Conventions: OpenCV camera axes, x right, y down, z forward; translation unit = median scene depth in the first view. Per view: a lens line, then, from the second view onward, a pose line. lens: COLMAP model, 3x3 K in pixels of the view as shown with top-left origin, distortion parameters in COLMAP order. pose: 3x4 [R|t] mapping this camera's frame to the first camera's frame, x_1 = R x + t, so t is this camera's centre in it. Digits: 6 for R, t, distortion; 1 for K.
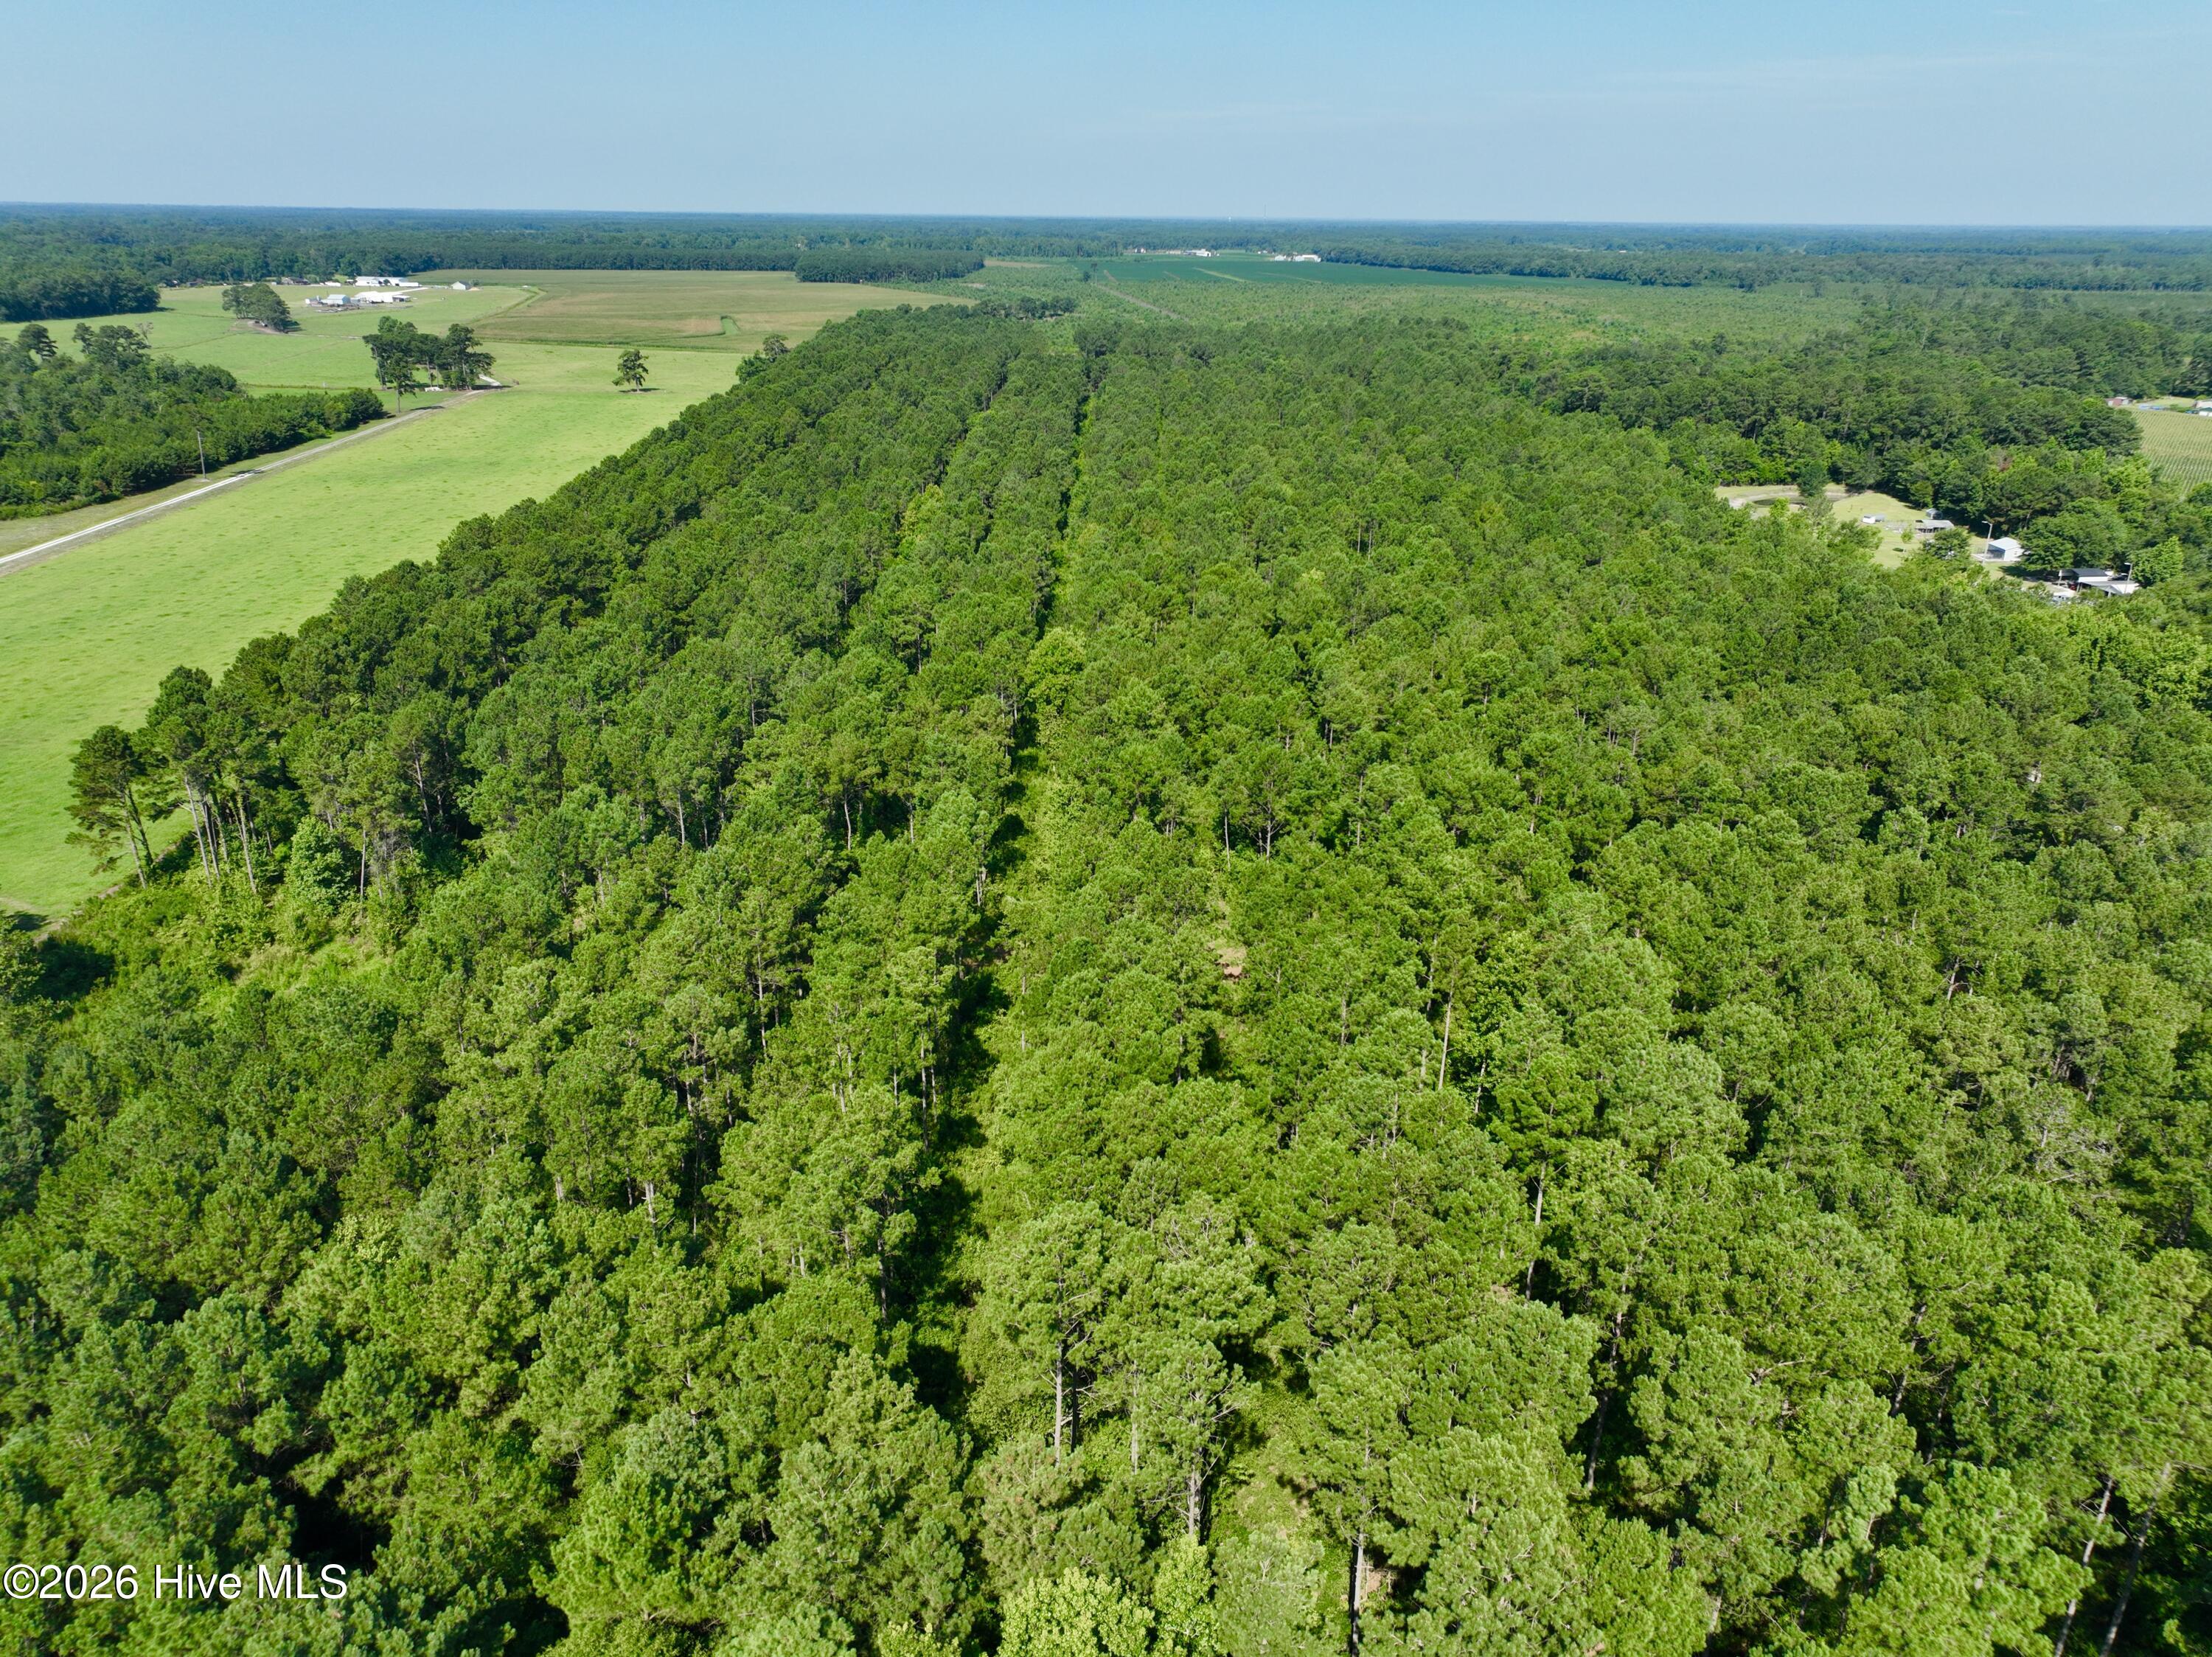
lens RADIAL K [[1555.2, 0, 1113.7], [0, 1555.2, 829.3], [0, 0, 1]] dist [-0.013735, 0.033178]
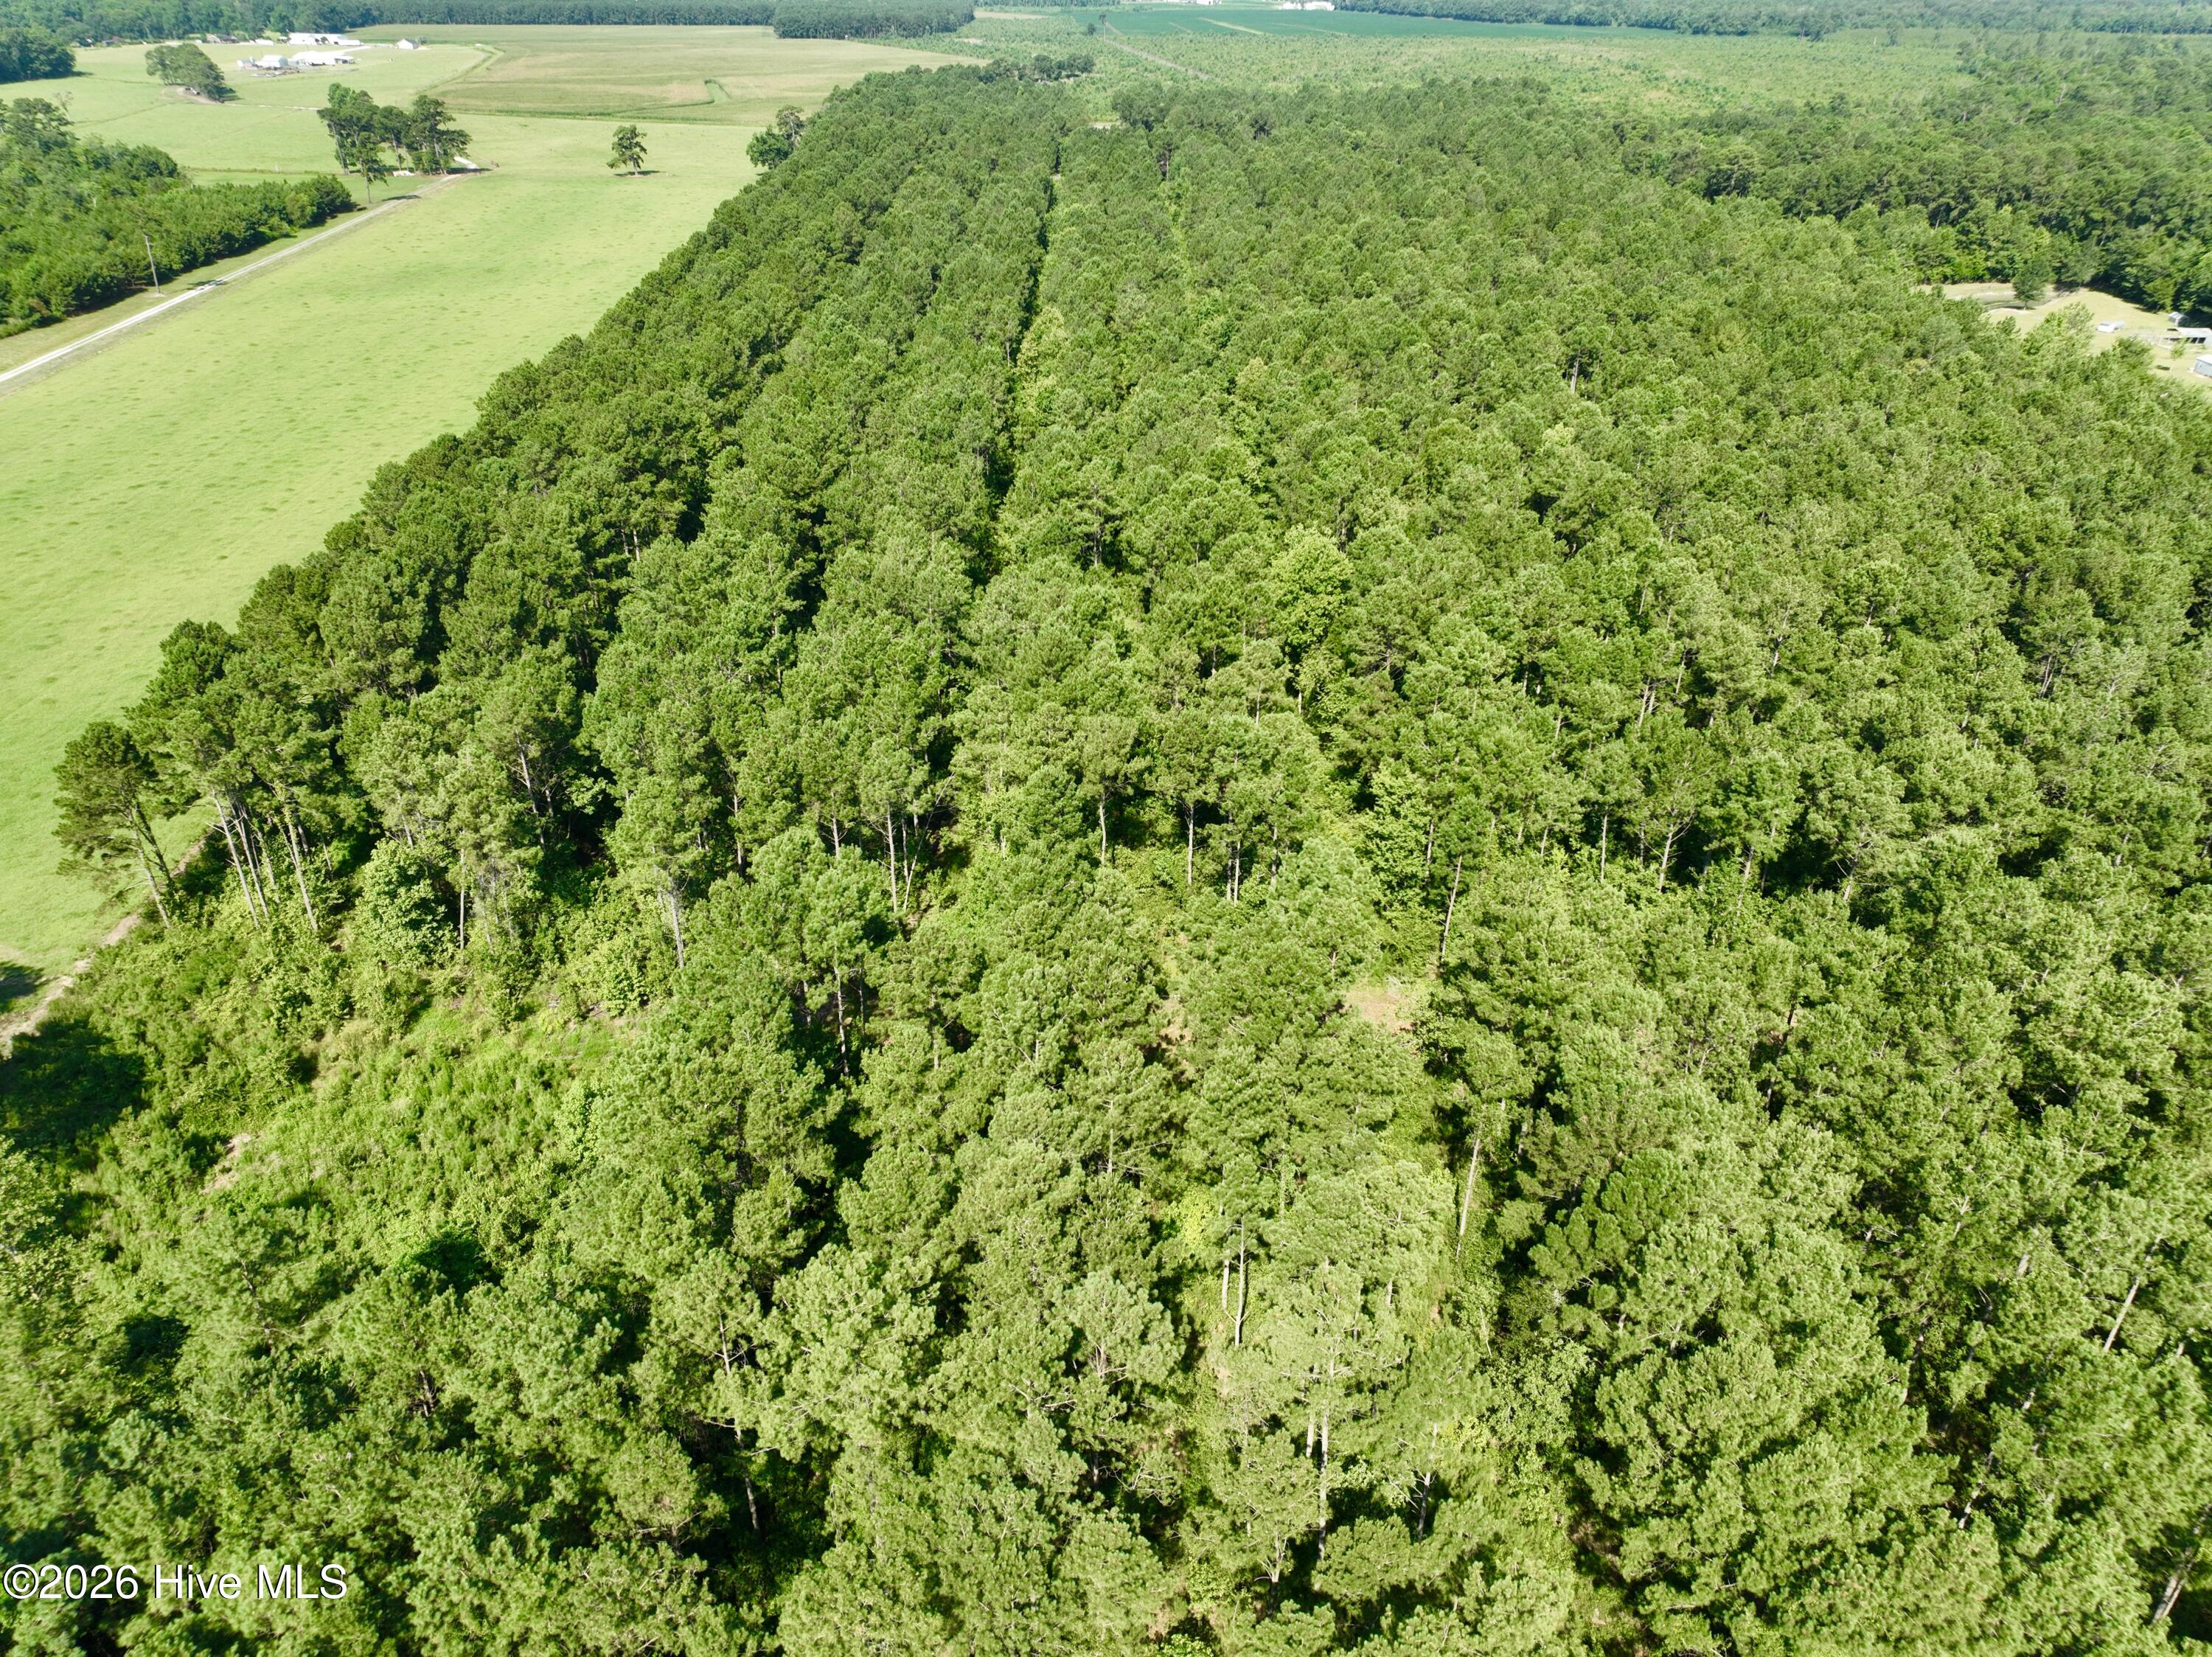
lens RADIAL K [[1555.2, 0, 1113.7], [0, 1555.2, 829.3], [0, 0, 1]] dist [-0.013735, 0.033178]
pose [[0.999881, -0.012123, 0.009503, -0.066726], [0.010735, 0.990847, 0.134559, -0.040439], [-0.011048, -0.134441, 0.990860, 0.098893]]
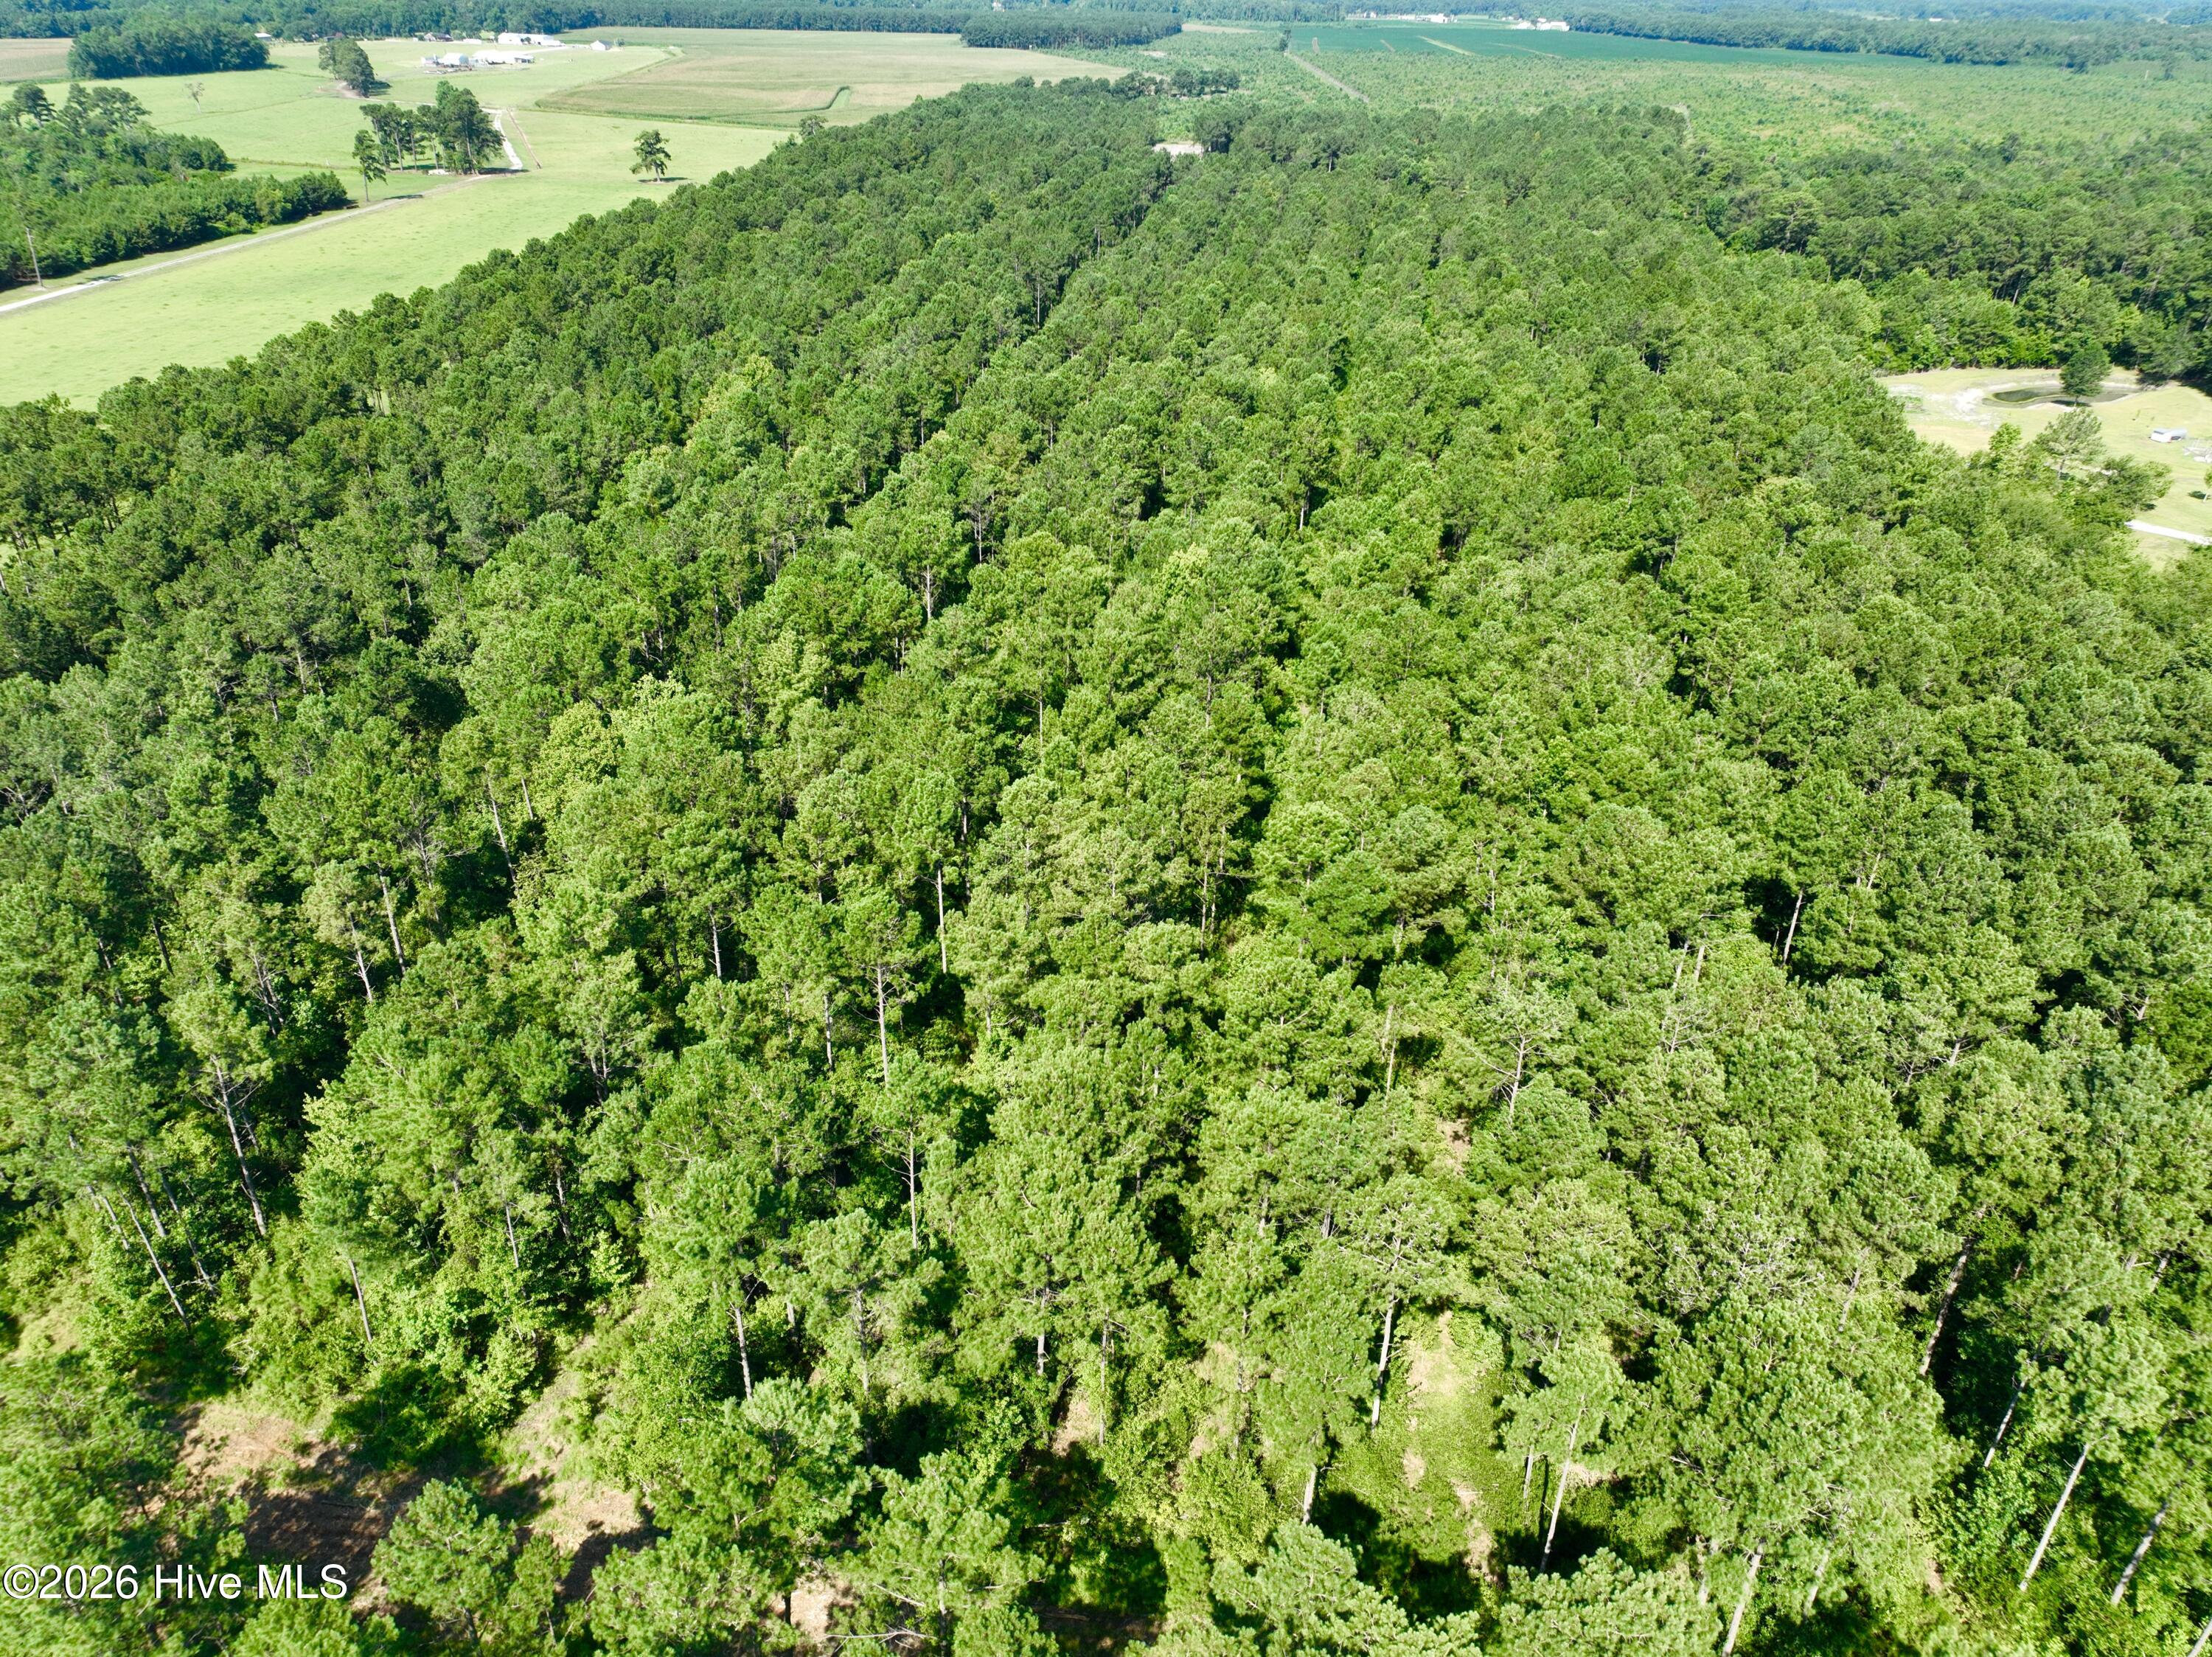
lens RADIAL K [[1555.2, 0, 1113.7], [0, 1555.2, 829.3], [0, 0, 1]] dist [-0.013735, 0.033178]
pose [[0.989380, 0.077218, -0.123141, 0.108096], [-0.060972, 0.989554, 0.130634, -0.077636], [0.131942, -0.121738, 0.983754, 0.204817]]
